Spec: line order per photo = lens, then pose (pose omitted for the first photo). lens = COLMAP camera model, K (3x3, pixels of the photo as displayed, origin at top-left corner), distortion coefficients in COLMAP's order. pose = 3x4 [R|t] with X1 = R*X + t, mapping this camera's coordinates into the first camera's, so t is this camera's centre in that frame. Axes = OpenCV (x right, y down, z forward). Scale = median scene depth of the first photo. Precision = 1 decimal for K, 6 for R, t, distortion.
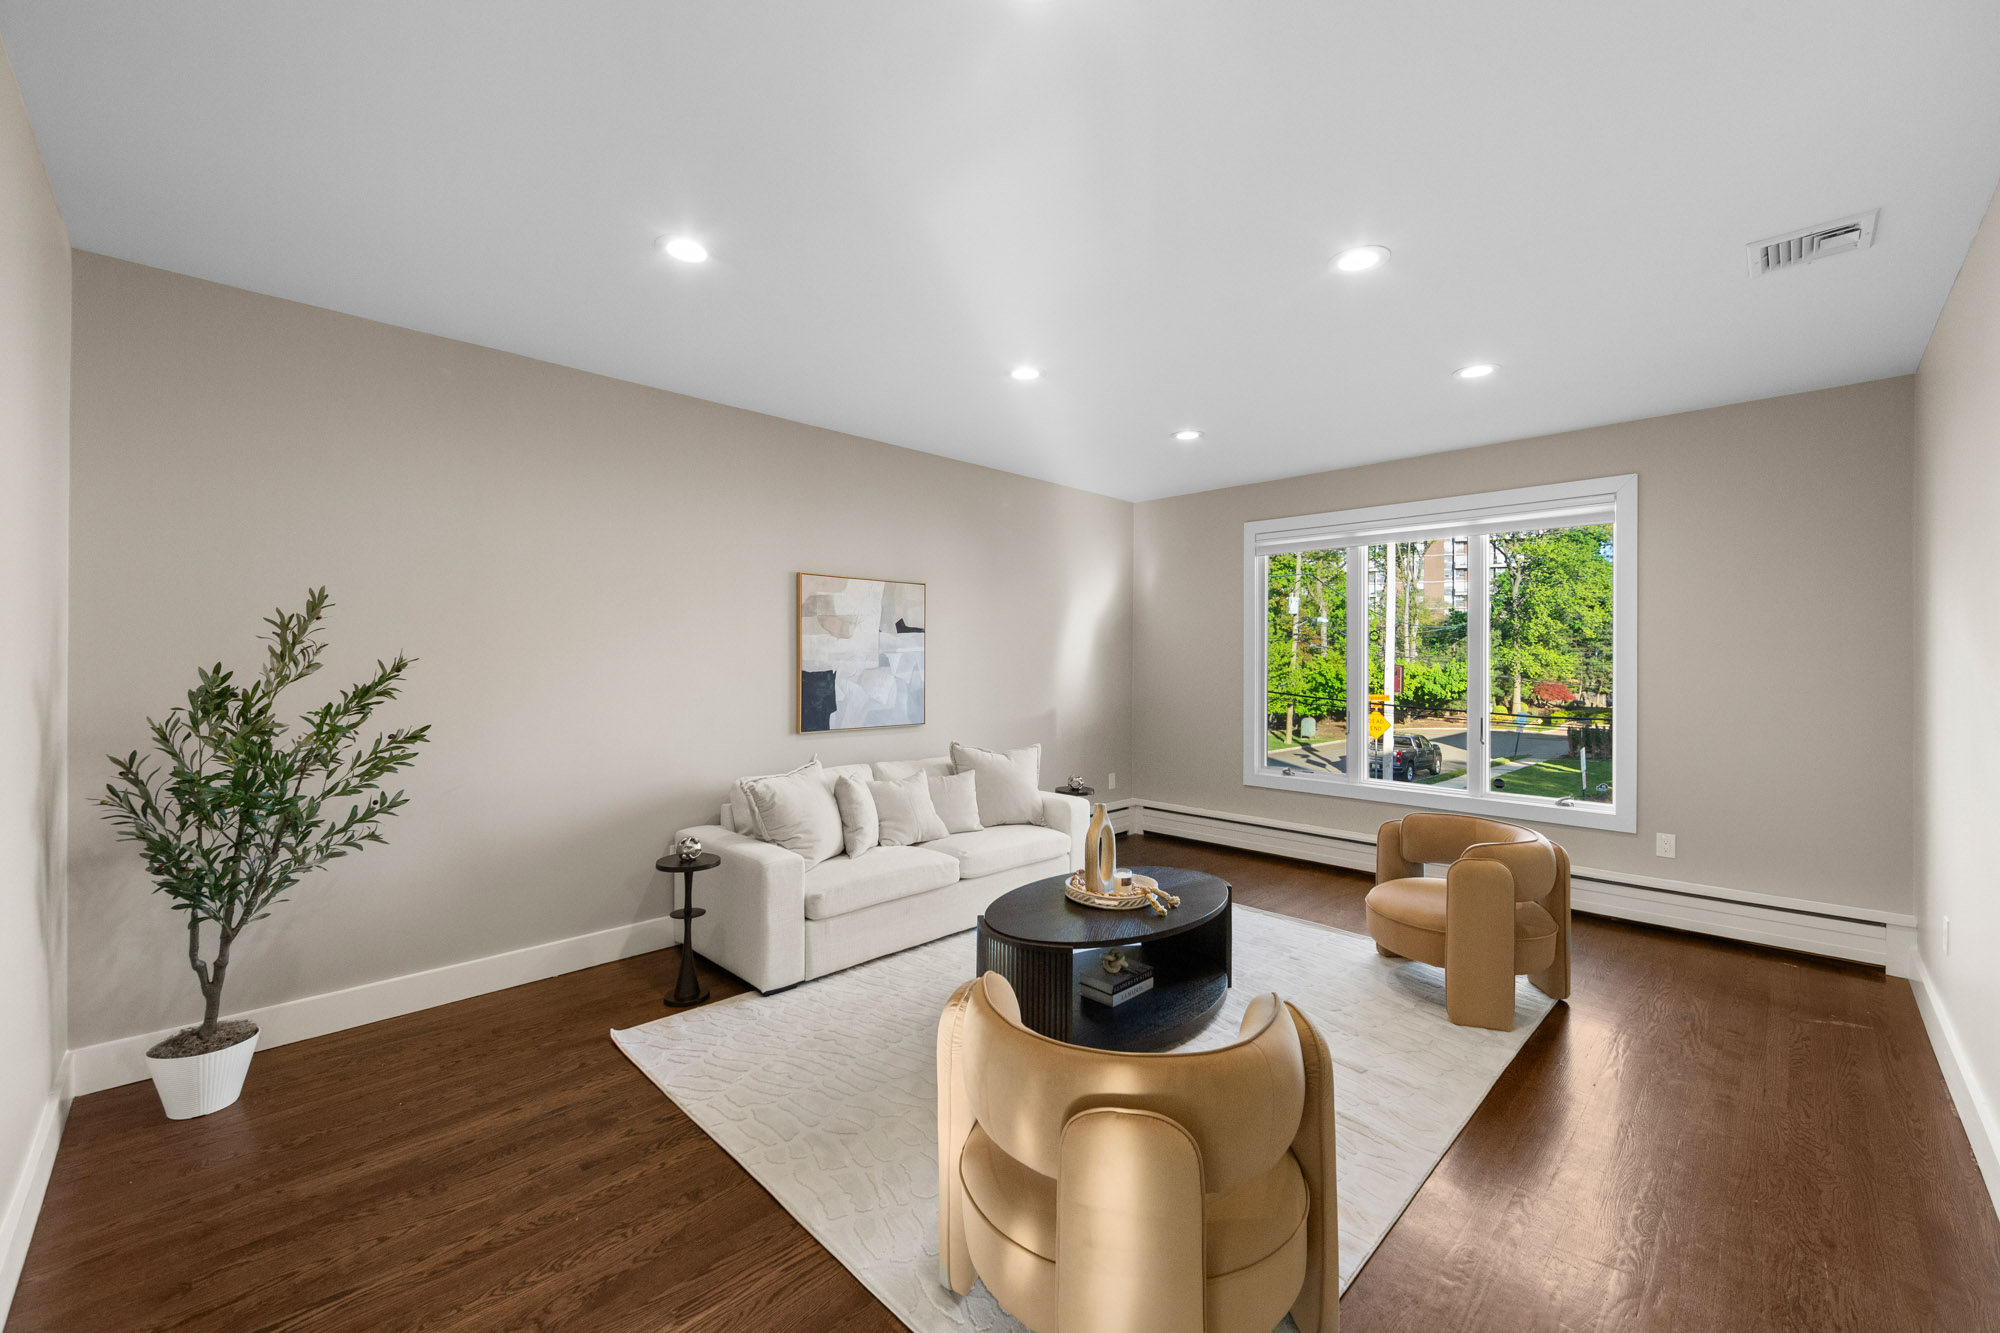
lens RADIAL K [[791.4, 0, 994.3], [0, 791.4, 663.0], [0, 0, 1]] dist [-0.001910, -0.000105]
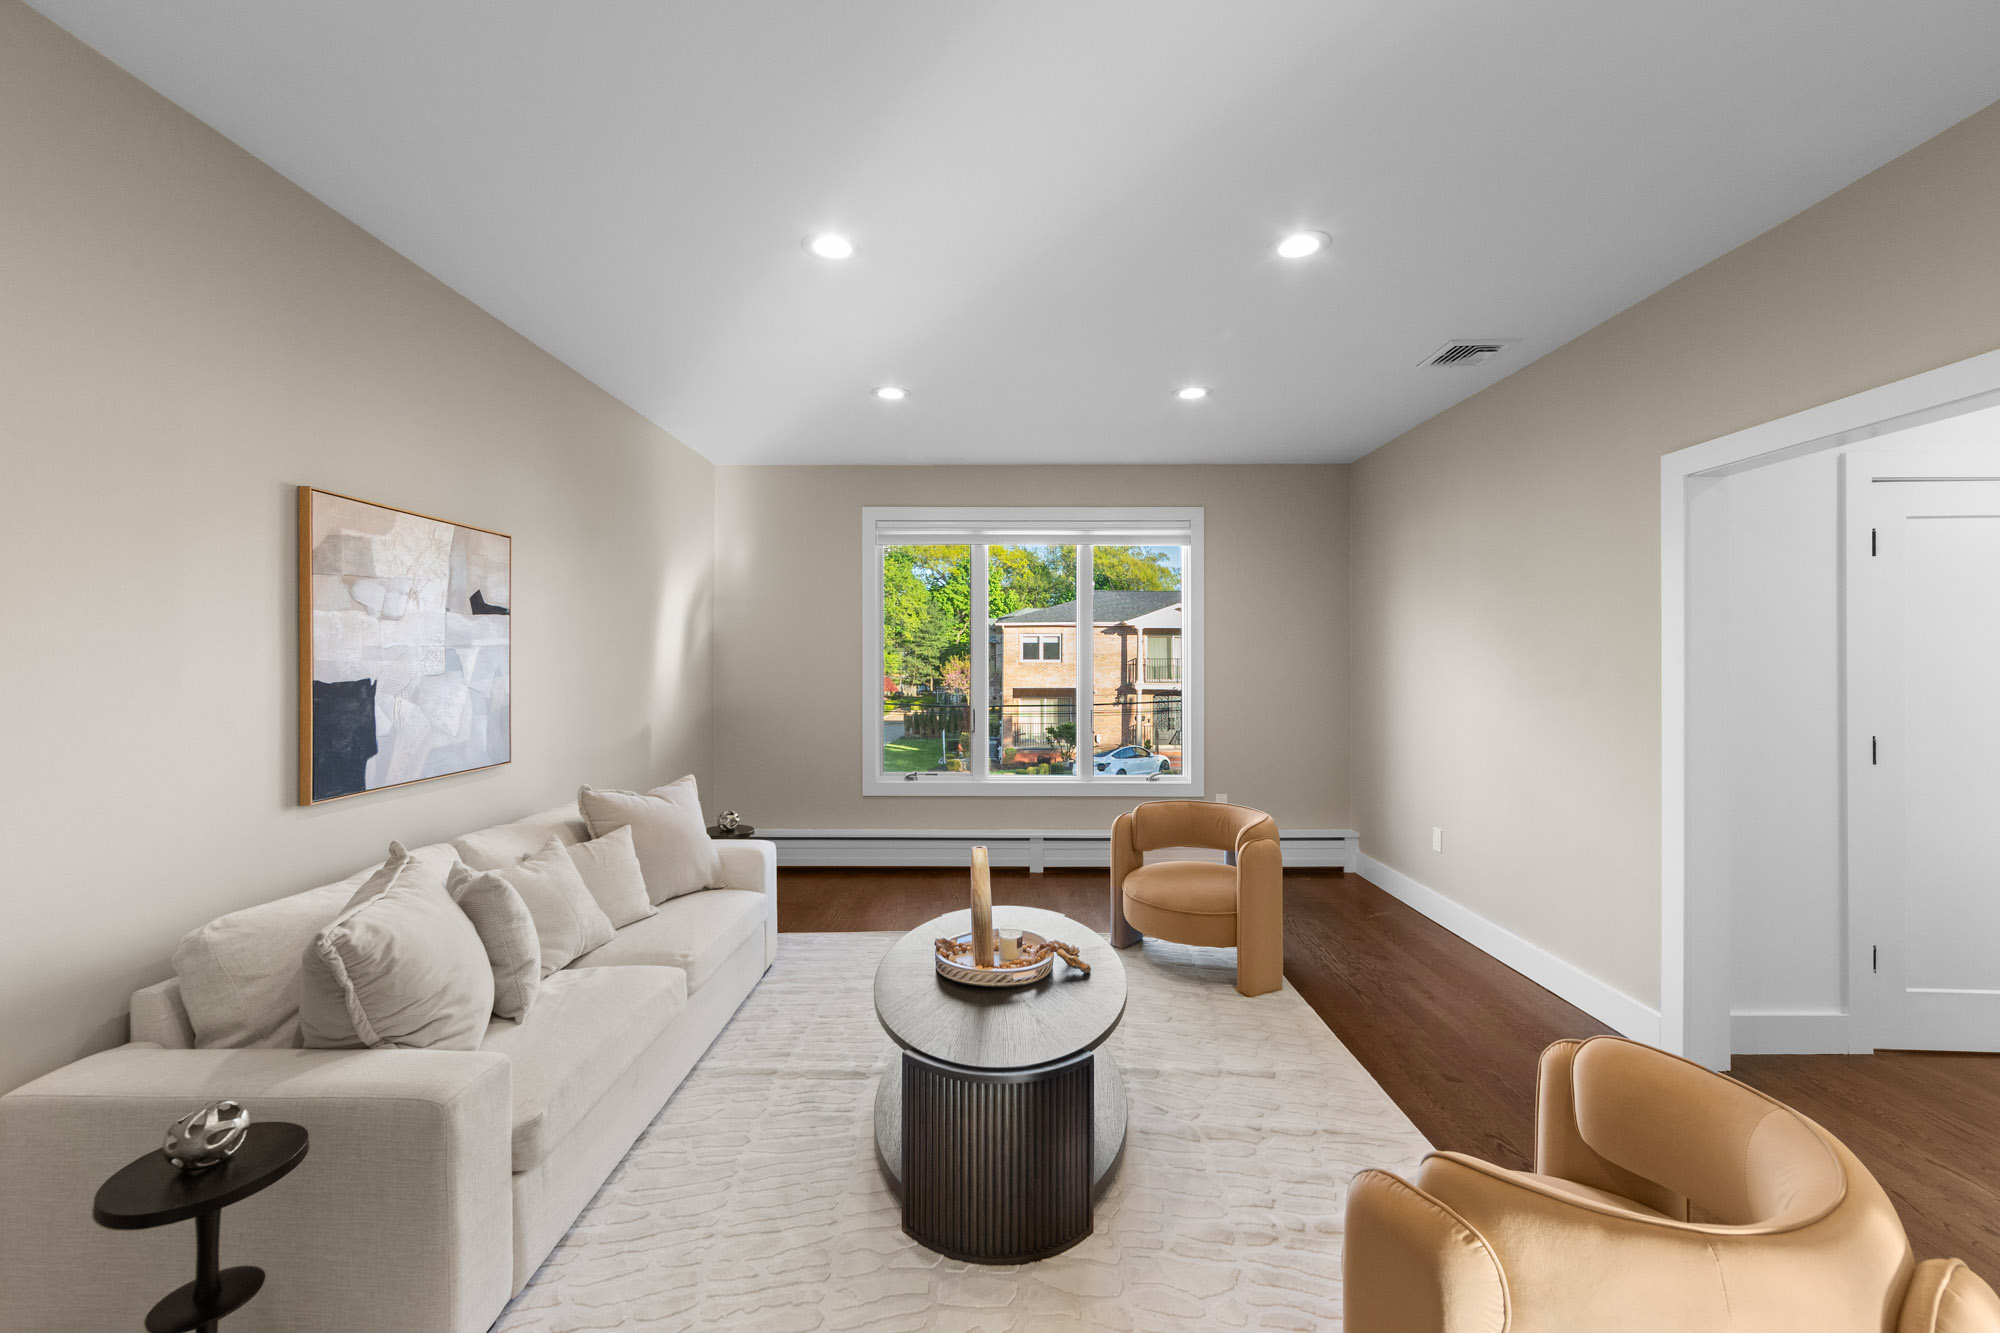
lens RADIAL K [[791.4, 0, 994.4], [0, 791.4, 659.9], [0, 0, 1]] dist [-0.001910, -0.000105]
pose [[0.714340, -0.004247, 0.699786, -0.277125], [0.006185, 0.999981, -0.000244, -0.000808], [-0.699771, 0.004503, 0.714353, 0.321001]]
